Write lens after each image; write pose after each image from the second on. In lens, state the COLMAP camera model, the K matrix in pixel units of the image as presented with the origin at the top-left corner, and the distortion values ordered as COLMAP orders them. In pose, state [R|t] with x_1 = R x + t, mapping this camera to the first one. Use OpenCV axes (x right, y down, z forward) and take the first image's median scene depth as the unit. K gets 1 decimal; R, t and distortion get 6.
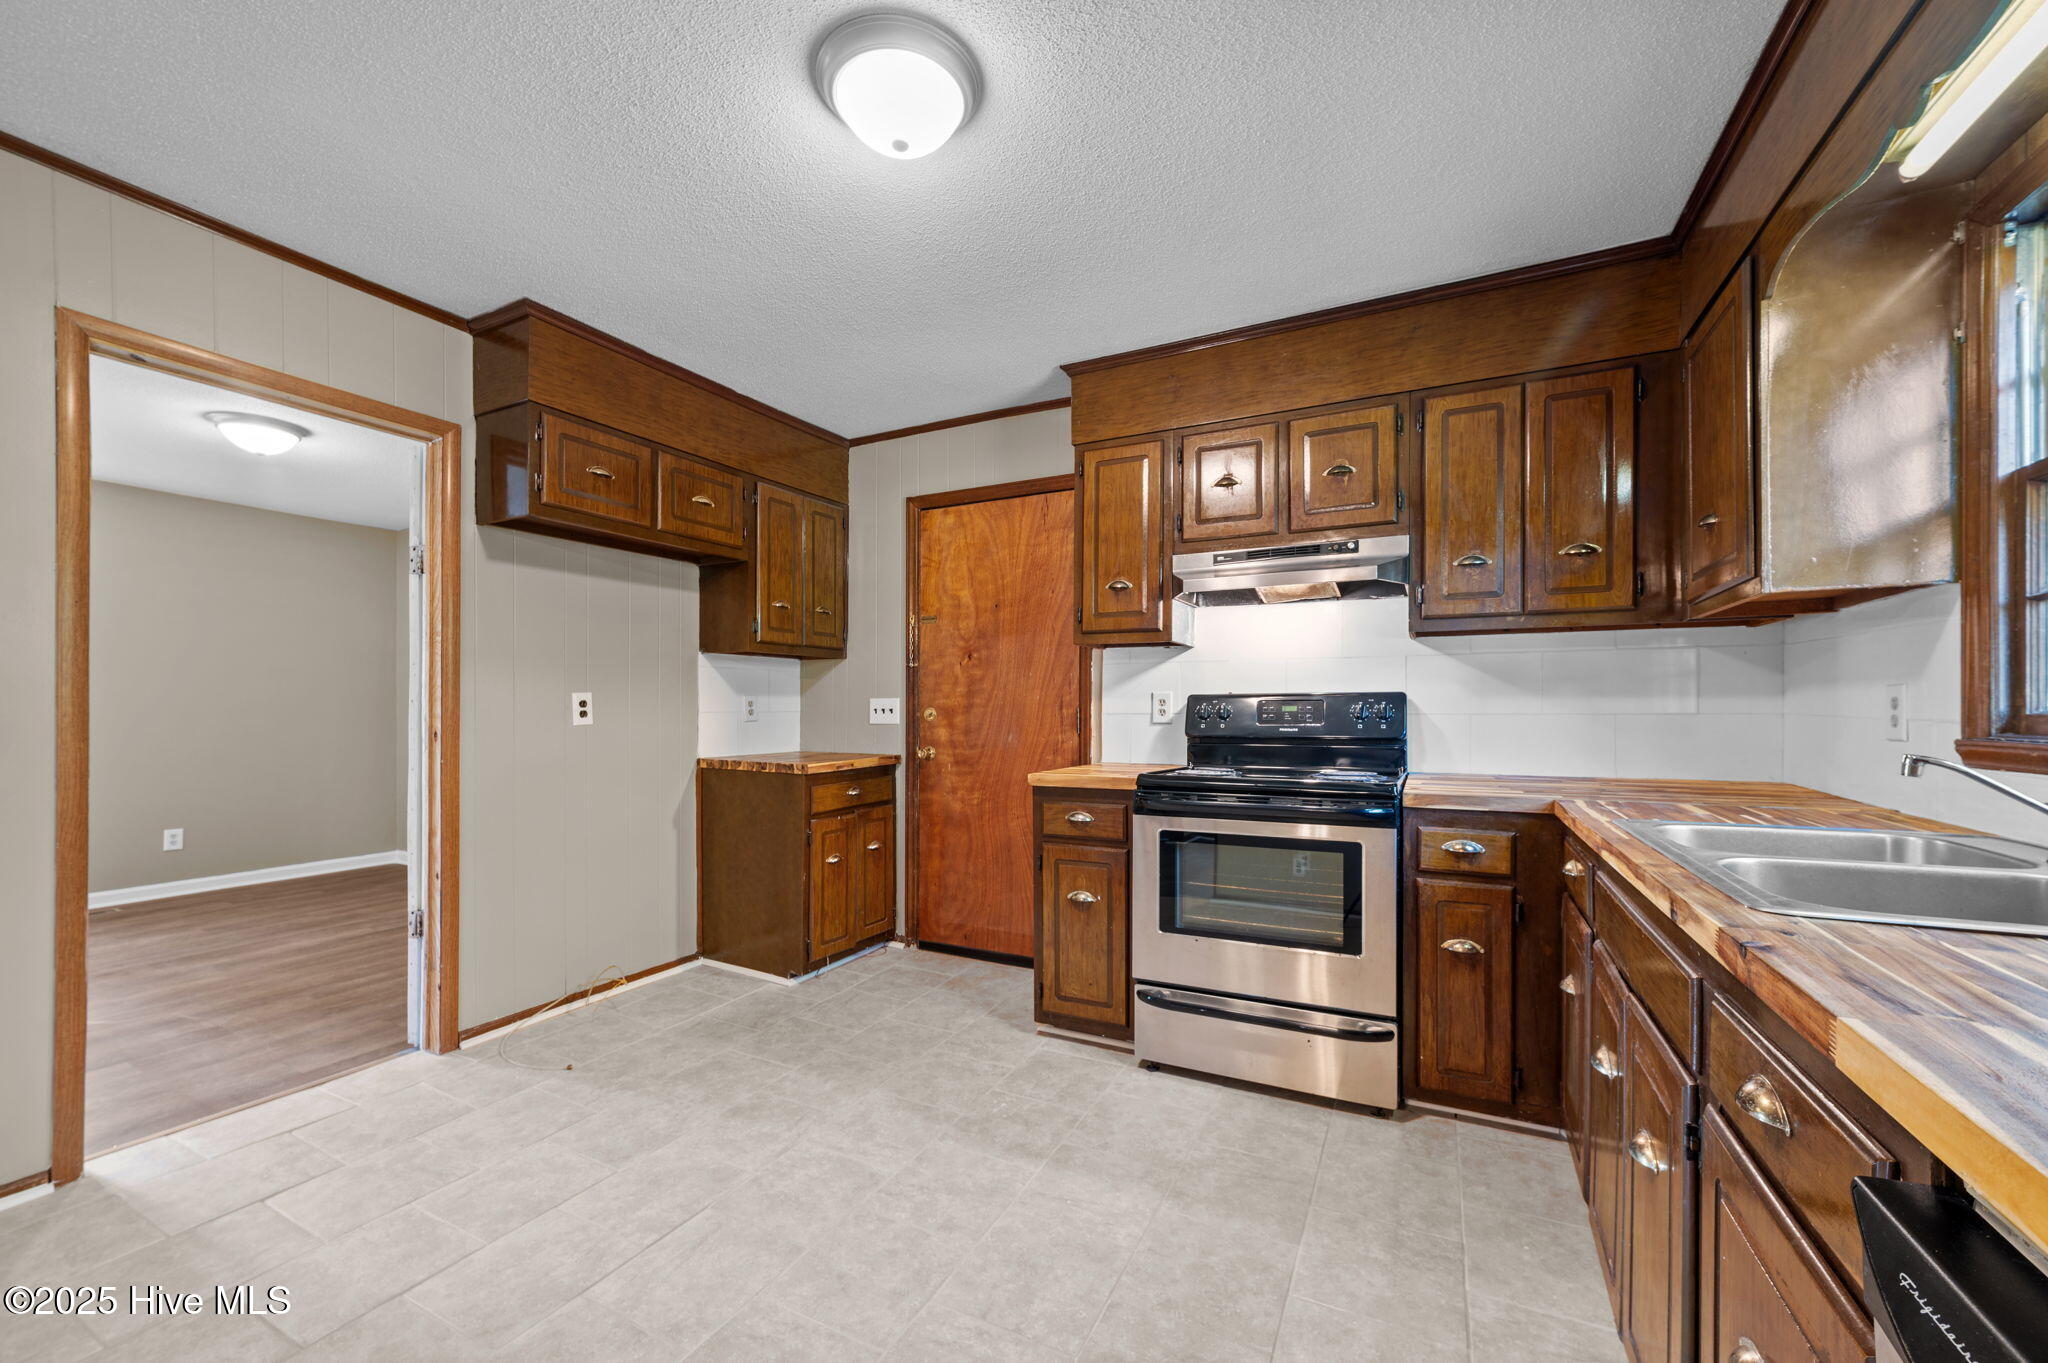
lens RADIAL K [[799.6, 0, 1027.0], [0, 799.6, 705.7], [0, 0, 1]] dist [-0.007869, 0.000542]
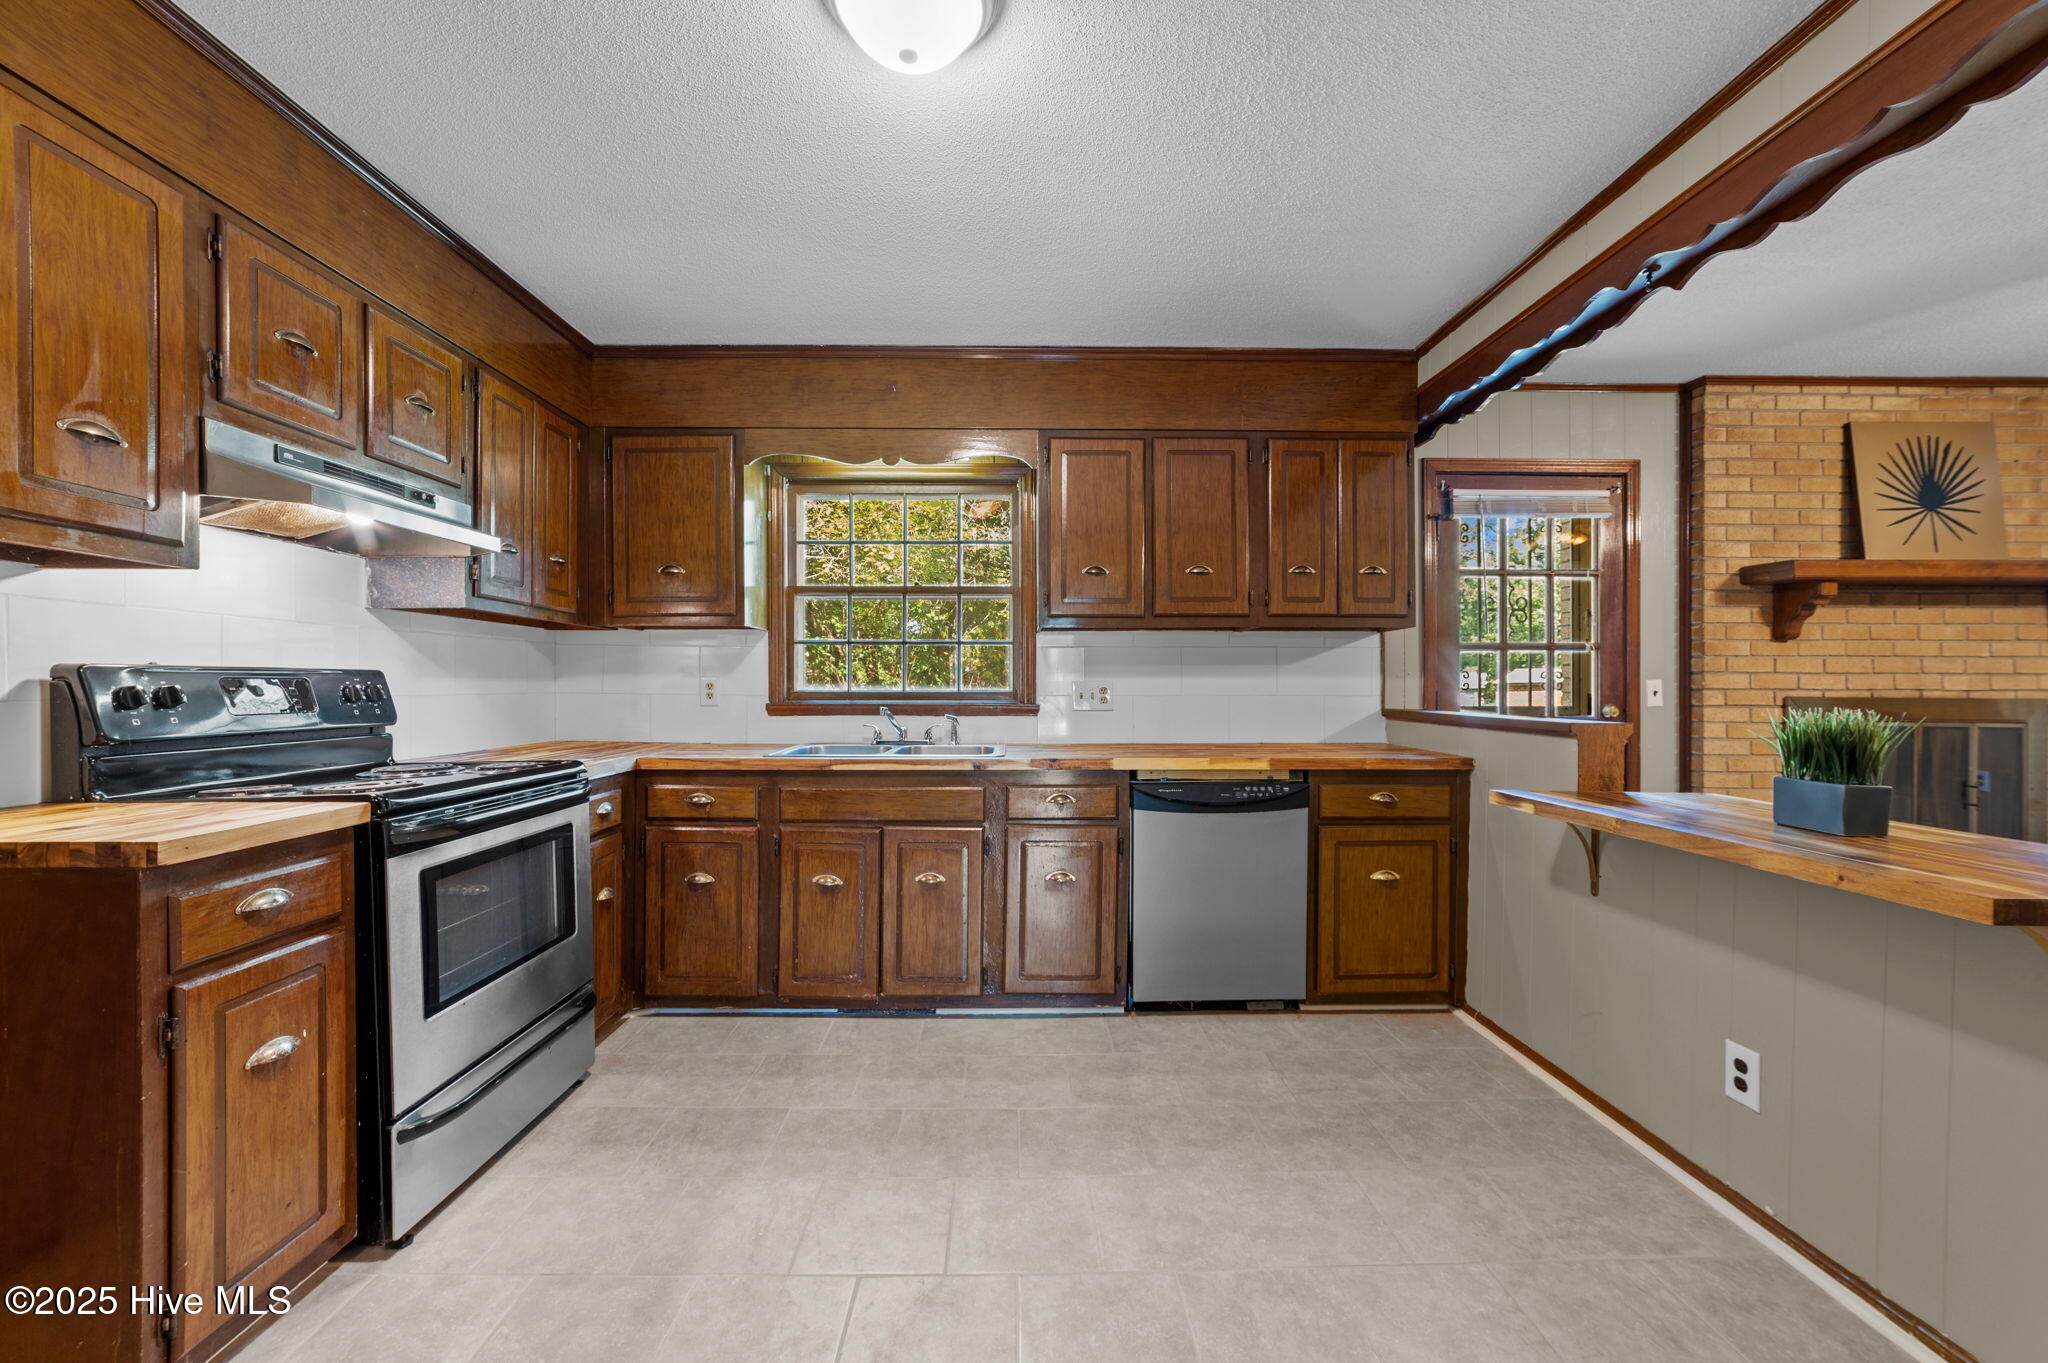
lens RADIAL K [[800.5, 0, 1025.4], [0, 800.5, 687.8], [0, 0, 1]] dist [-0.008845, 0.003084]
pose [[-0.467129, 0.001674, 0.884188, -0.548009], [-0.000879, 0.999997, -0.002358, 0.002142], [-0.884189, -0.001879, -0.467126, 0.713881]]
